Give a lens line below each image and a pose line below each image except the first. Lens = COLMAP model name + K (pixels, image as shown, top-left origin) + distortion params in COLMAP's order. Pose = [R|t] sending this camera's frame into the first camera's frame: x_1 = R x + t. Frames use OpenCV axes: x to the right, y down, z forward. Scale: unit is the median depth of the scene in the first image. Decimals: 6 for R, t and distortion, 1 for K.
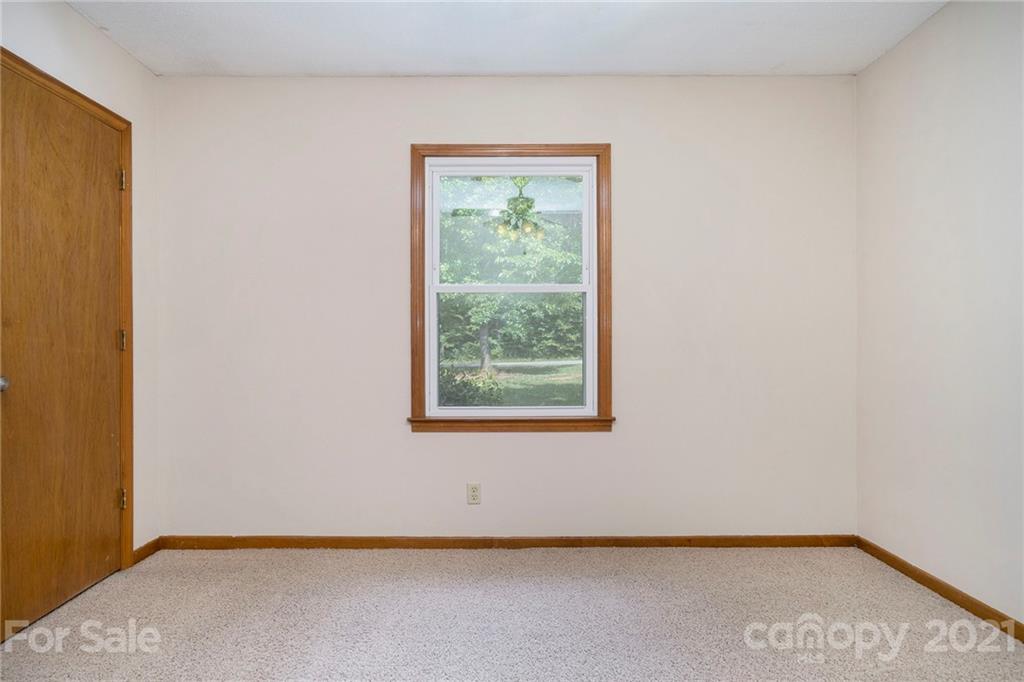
lens RADIAL K [[696.6, 0, 512.6], [0, 696.6, 330.0], [0, 0, 1]] dist [-0.013976, -0.000449]
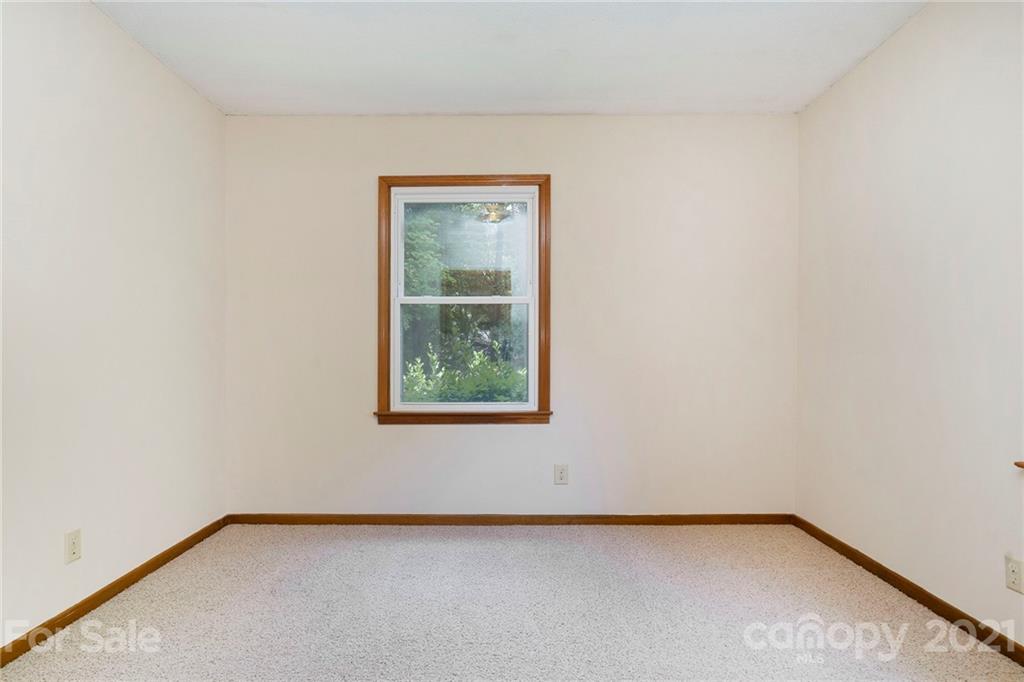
lens RADIAL K [[602.6, 0, 531.7], [0, 602.6, 339.3], [0, 0, 1]] dist [-0.001700, 0.004339]
pose [[0.999999, 0.000752, -0.001345, 0.110878], [-0.000744, 0.999983, 0.005805, -0.000549], [0.001349, -0.005804, 0.999982, -0.001643]]
